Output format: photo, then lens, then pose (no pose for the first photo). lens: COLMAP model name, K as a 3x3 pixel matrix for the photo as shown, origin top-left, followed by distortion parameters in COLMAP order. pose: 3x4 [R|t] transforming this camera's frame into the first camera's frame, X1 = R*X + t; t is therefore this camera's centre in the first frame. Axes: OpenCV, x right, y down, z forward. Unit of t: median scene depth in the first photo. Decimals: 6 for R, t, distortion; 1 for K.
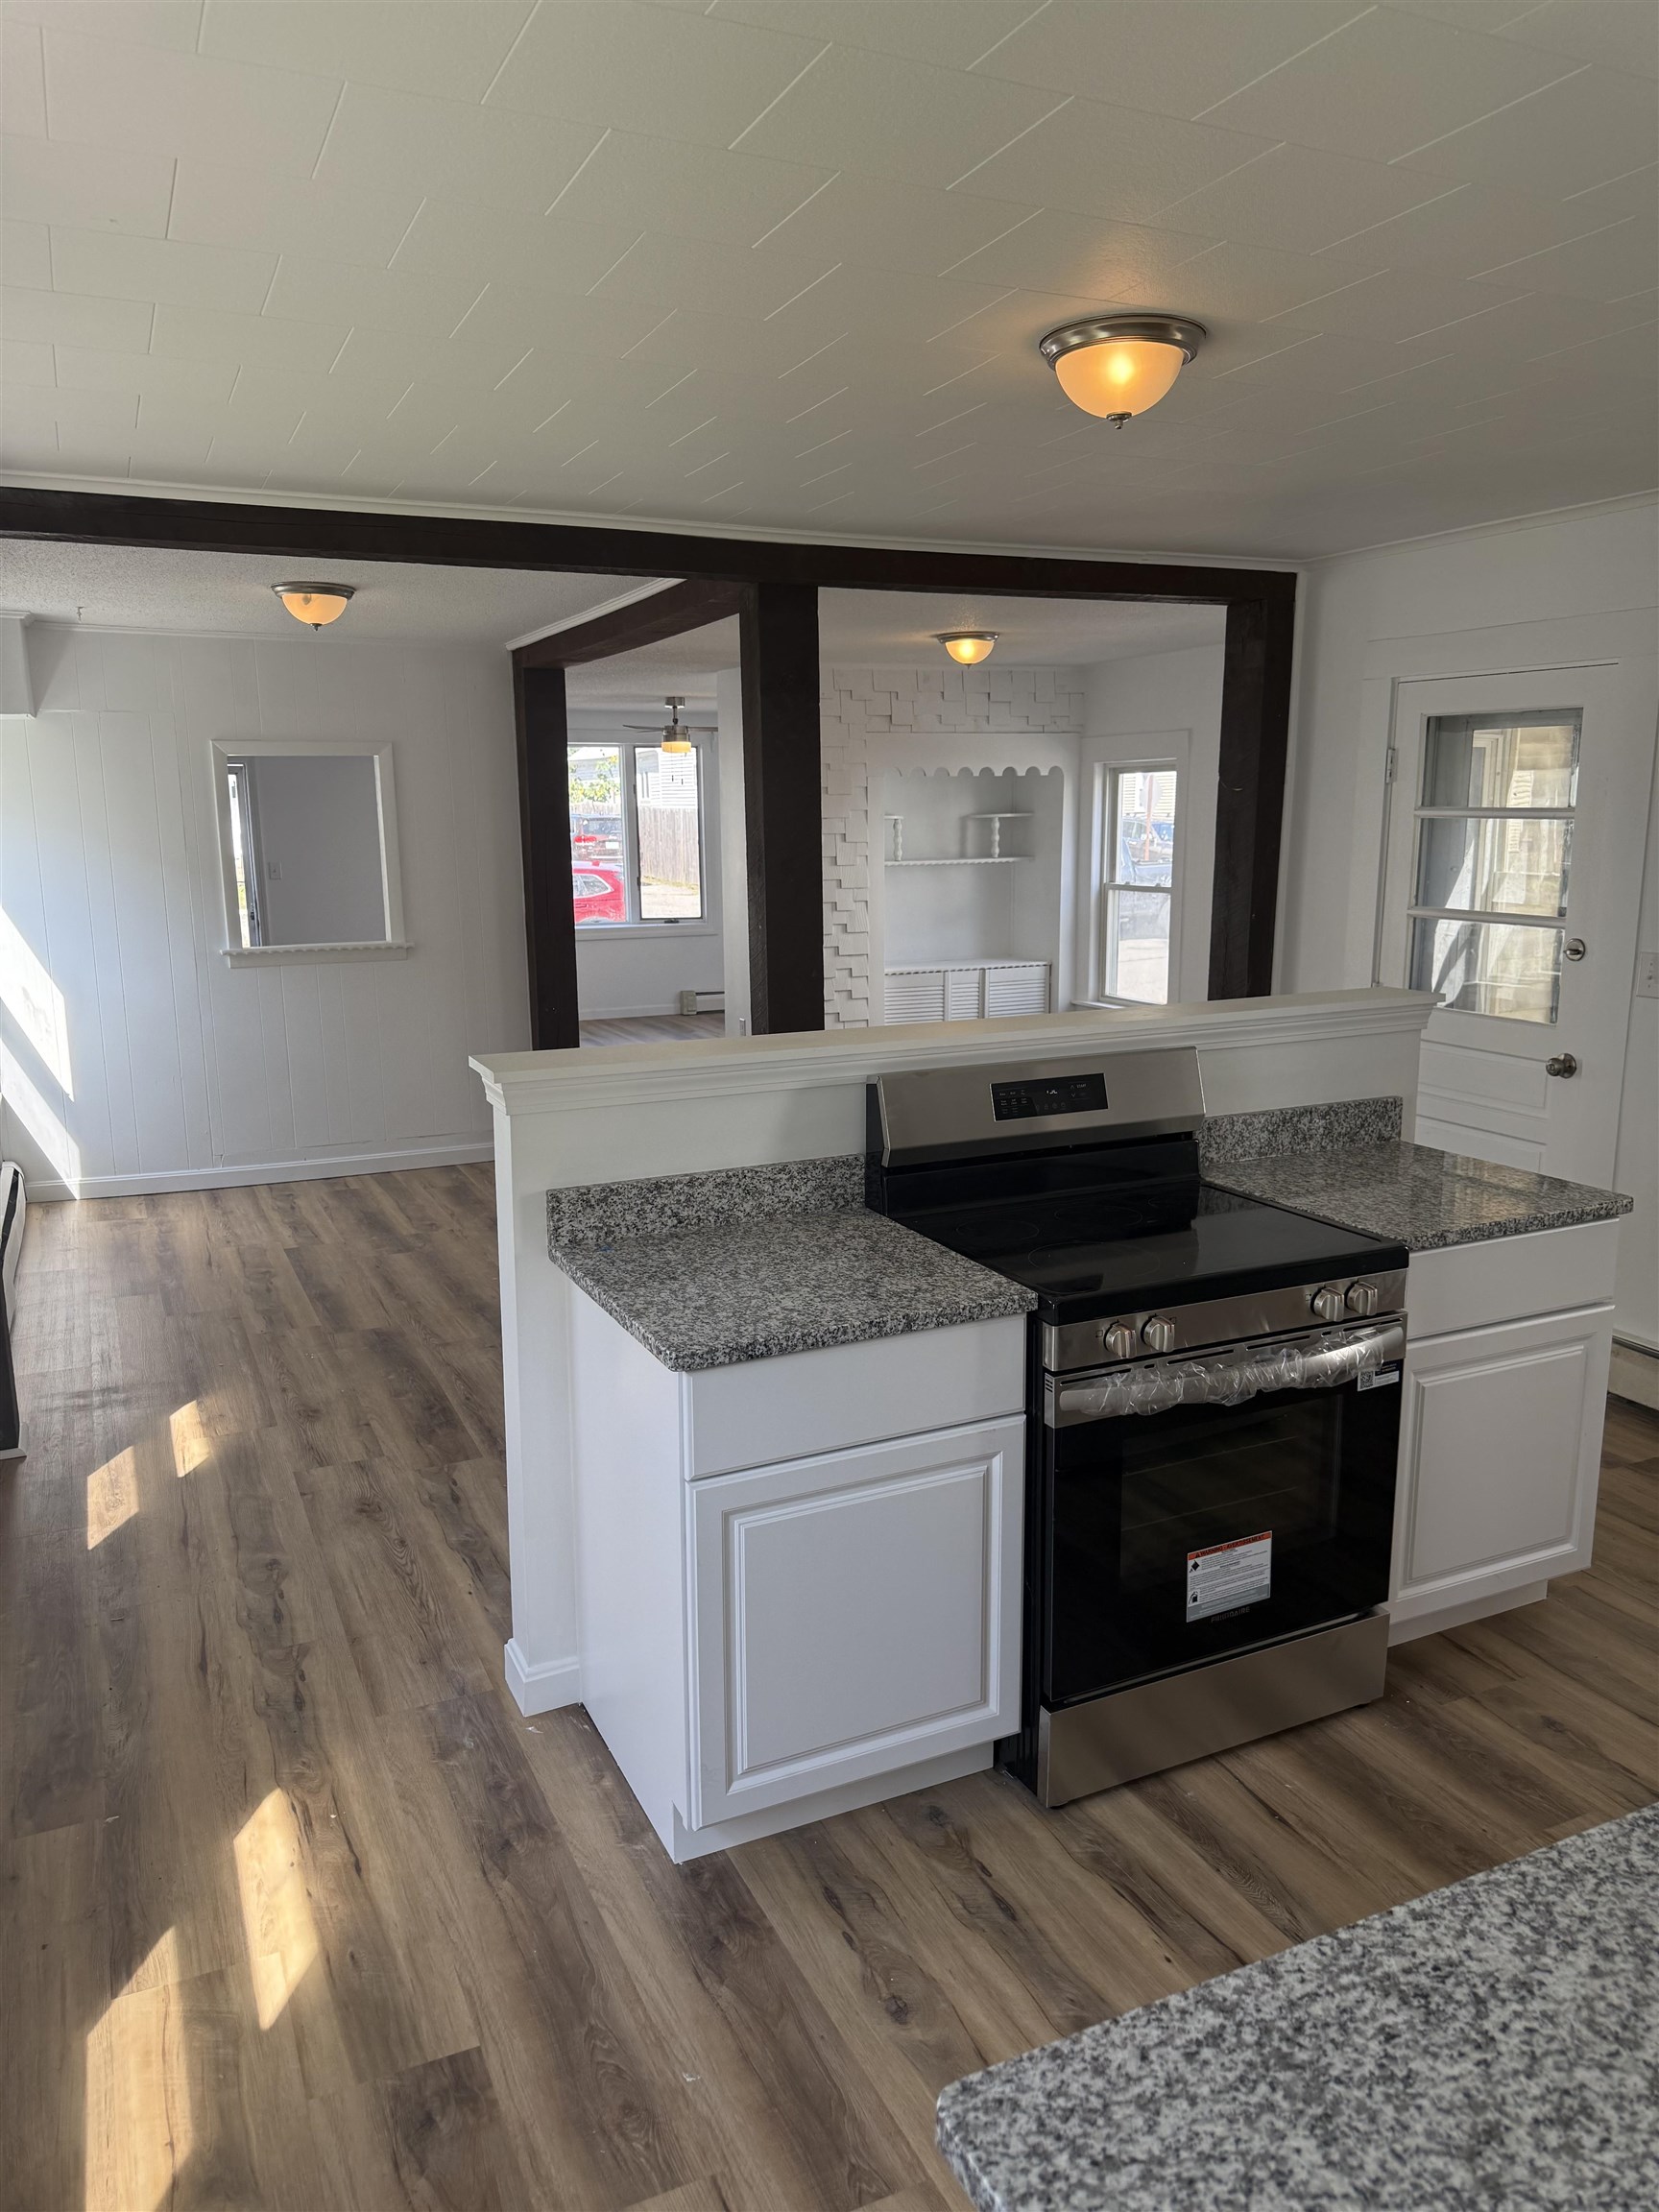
lens RADIAL K [[1527.7, 0, 829.5], [0, 1527.7, 1106.0], [0, 0, 1]] dist [-0.001300, -0.002260]
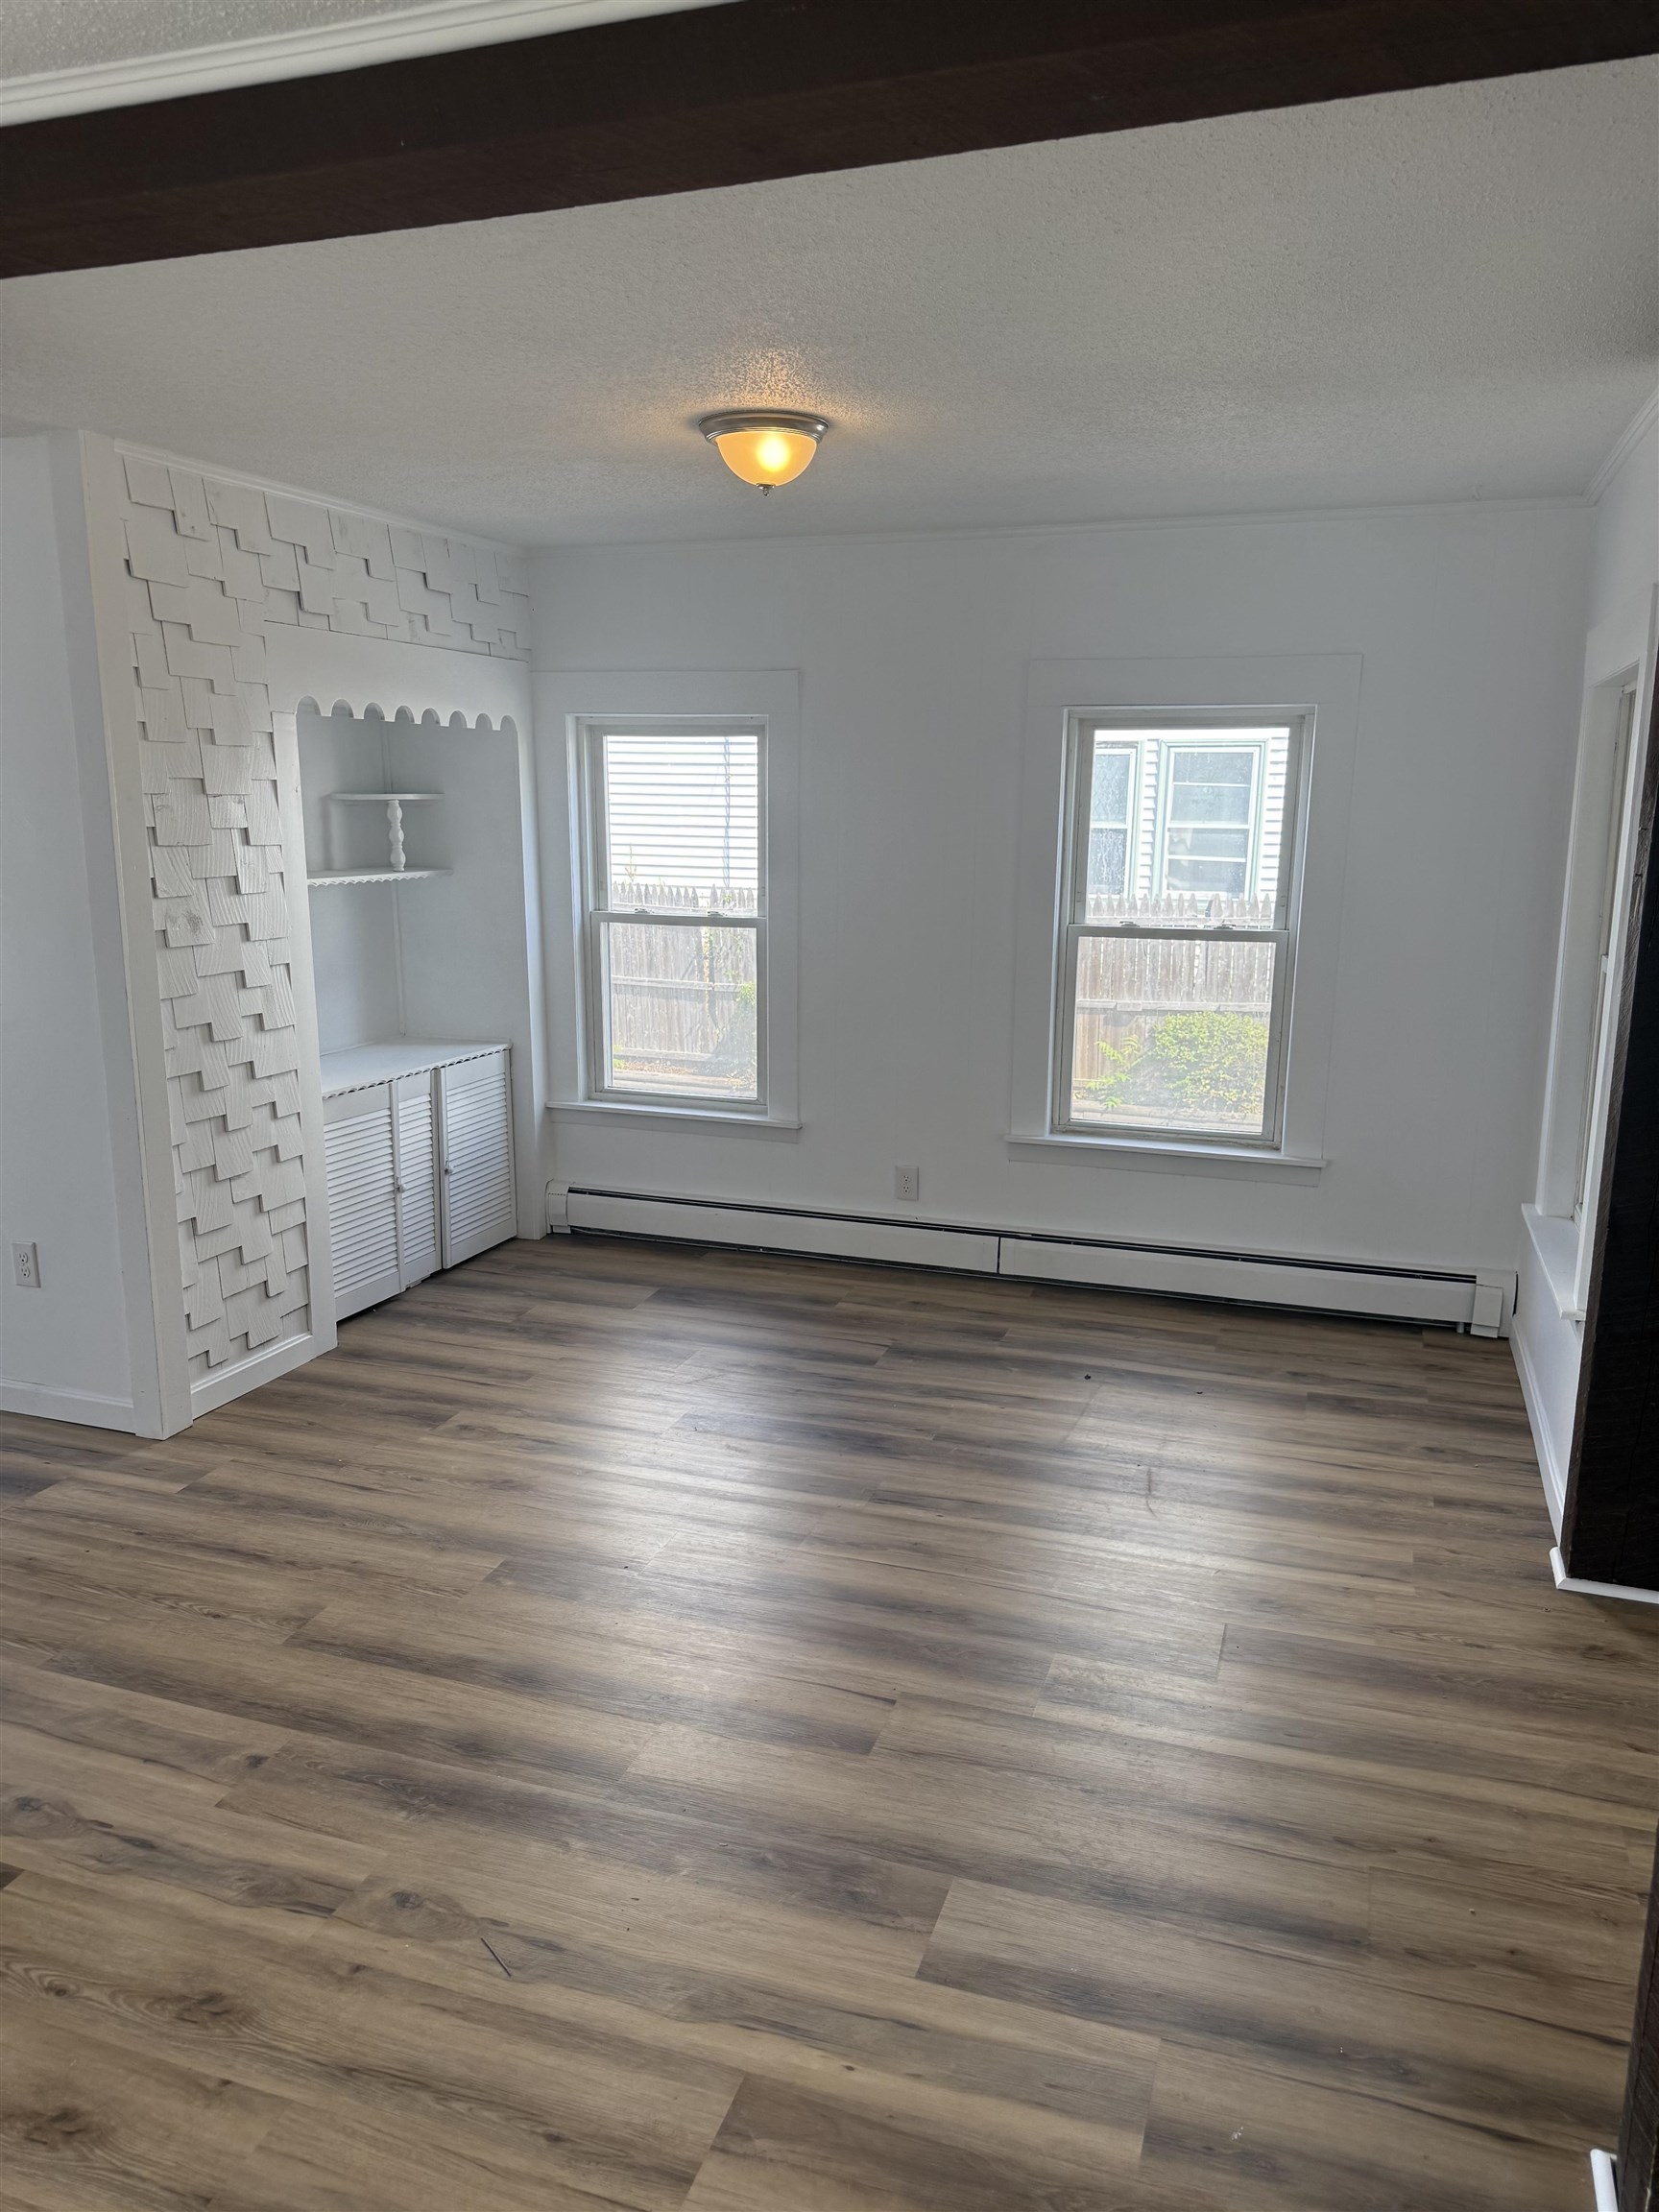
lens RADIAL K [[1527.7, 0, 829.5], [0, 1527.7, 1106.0], [0, 0, 1]] dist [-0.001300, -0.002260]
pose [[0.694870, -0.119324, 0.709167, -0.202715], [0.111188, 0.992106, 0.057985, -0.093346], [-0.710488, 0.038559, 0.702652, 0.503595]]
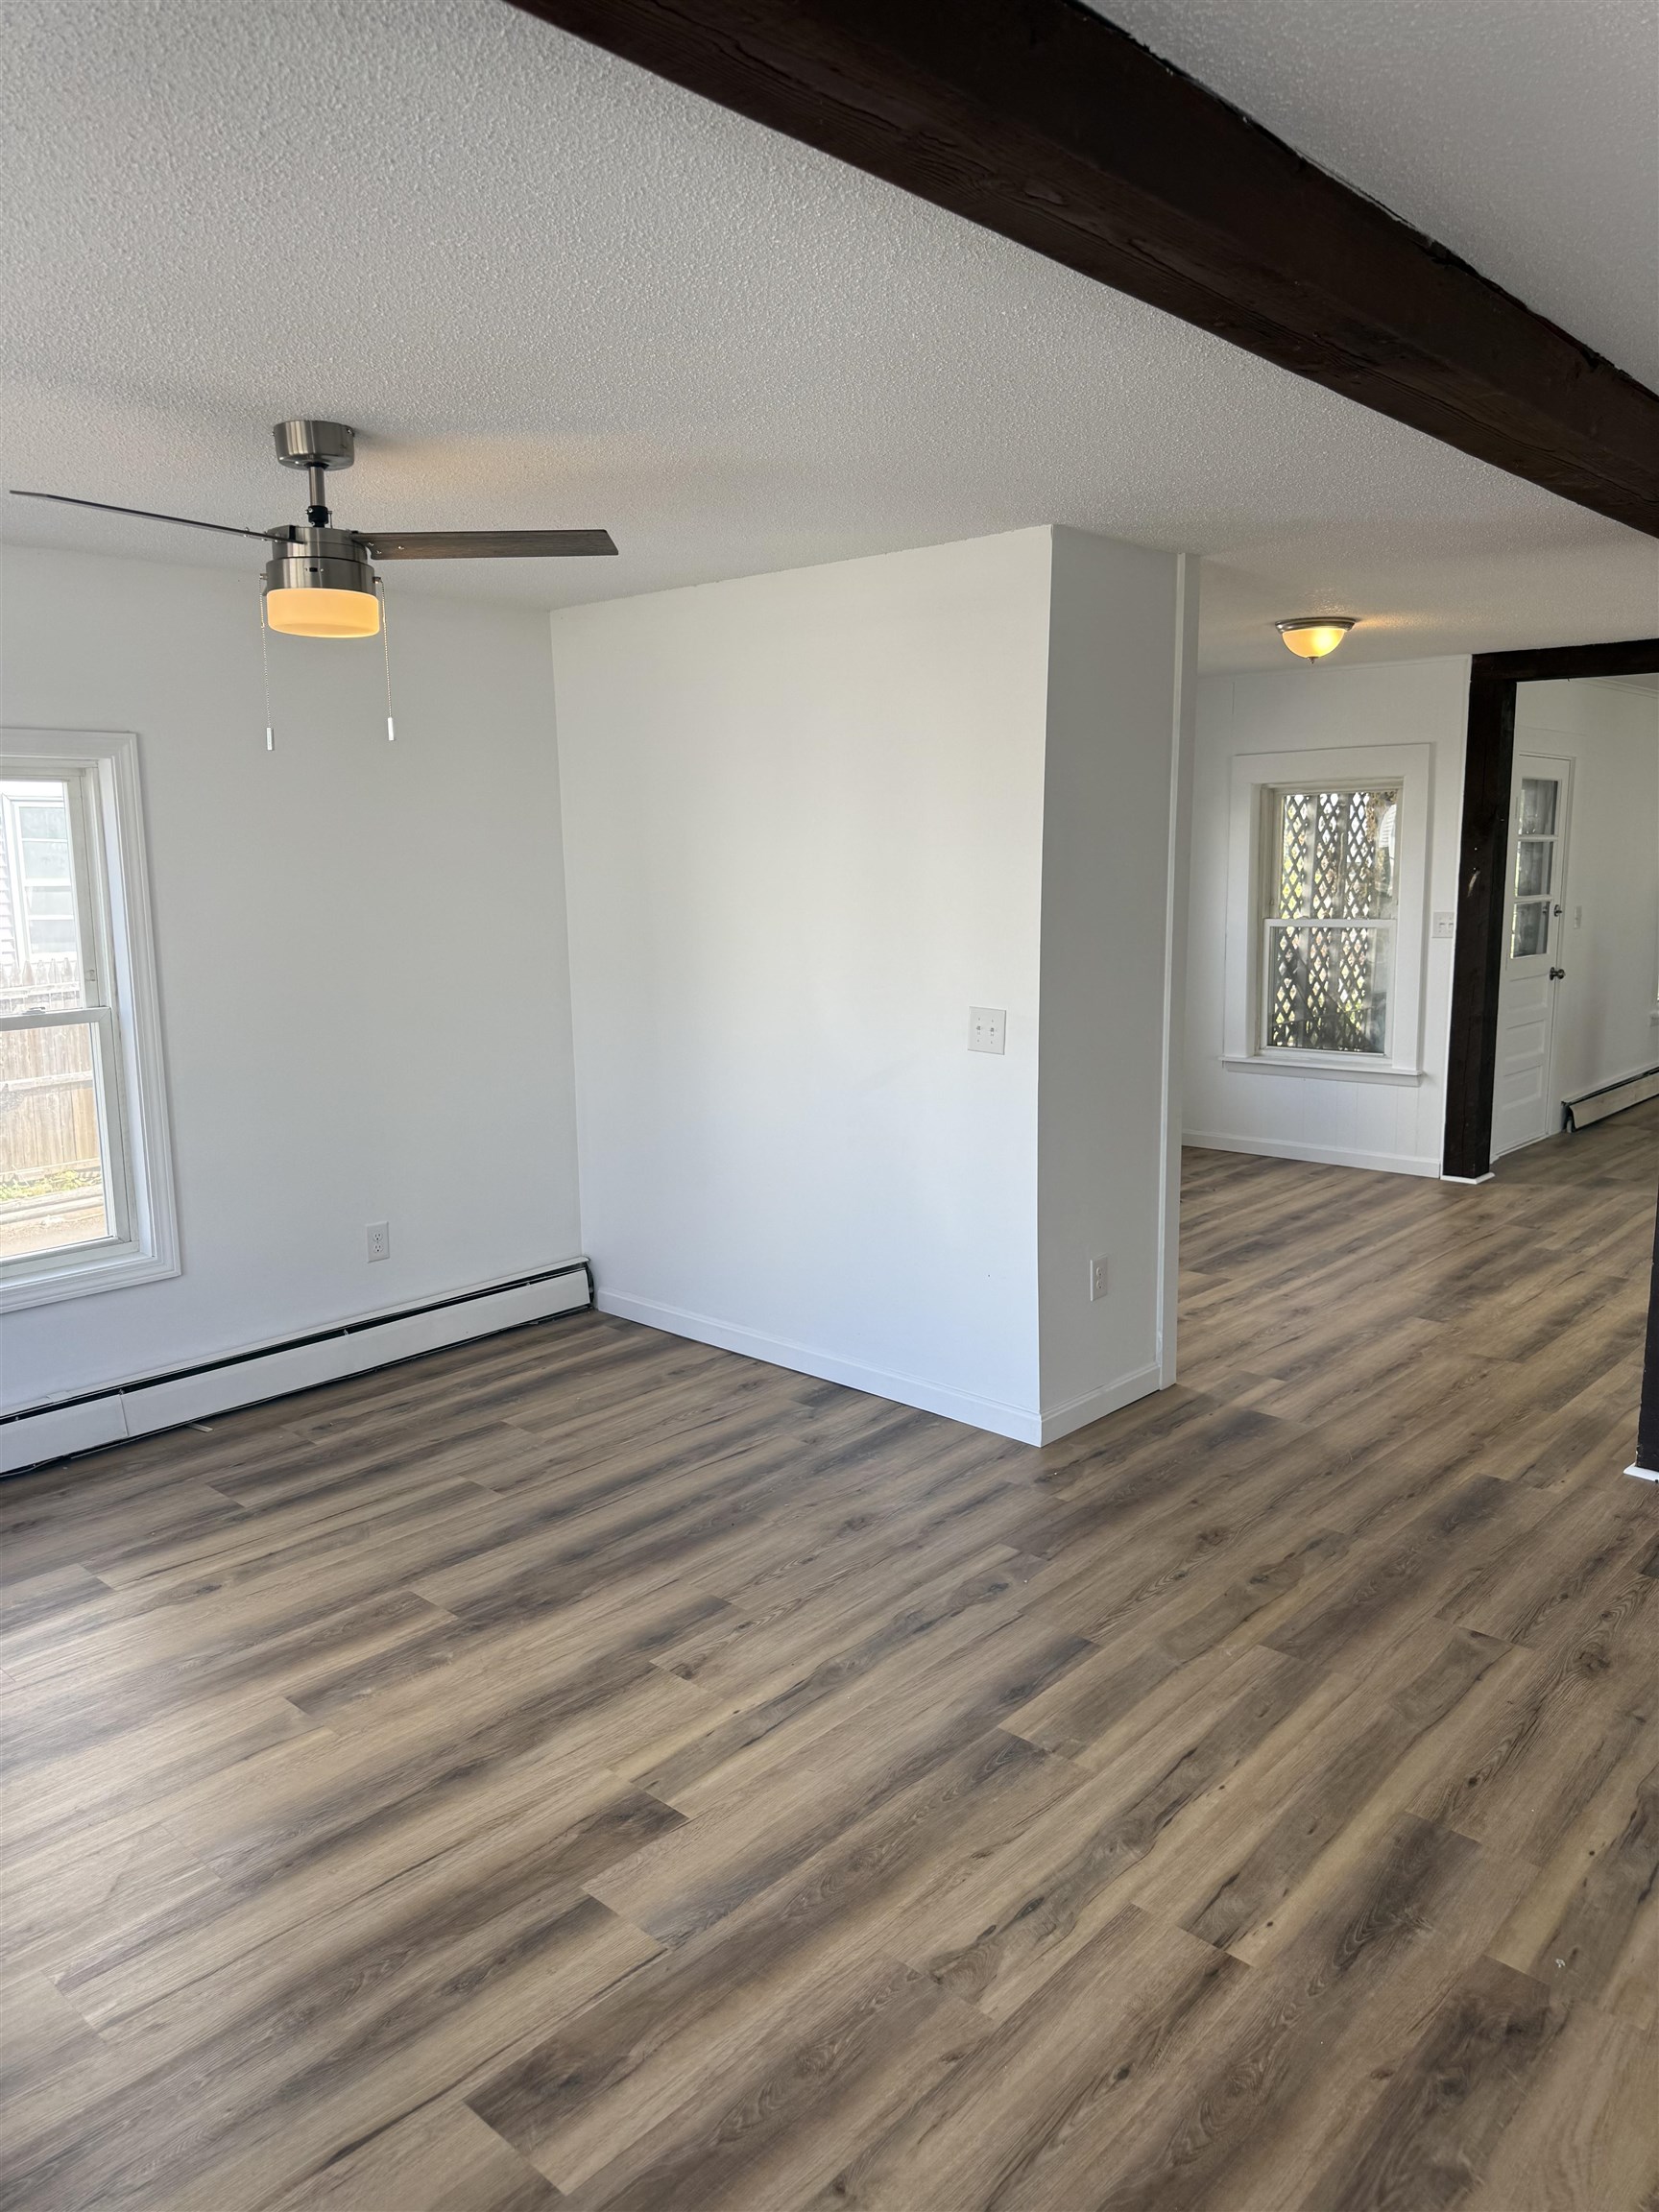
lens RADIAL K [[1592.4, 0, 829.5], [0, 1592.4, 1106.0], [0, 0, 1]] dist [0.065584, -0.000843]
pose [[-0.381398, -0.107196, 0.918174, -0.351998], [0.201843, 0.959631, 0.195879, -0.158046], [-0.902106, 0.260035, -0.344365, 0.908782]]
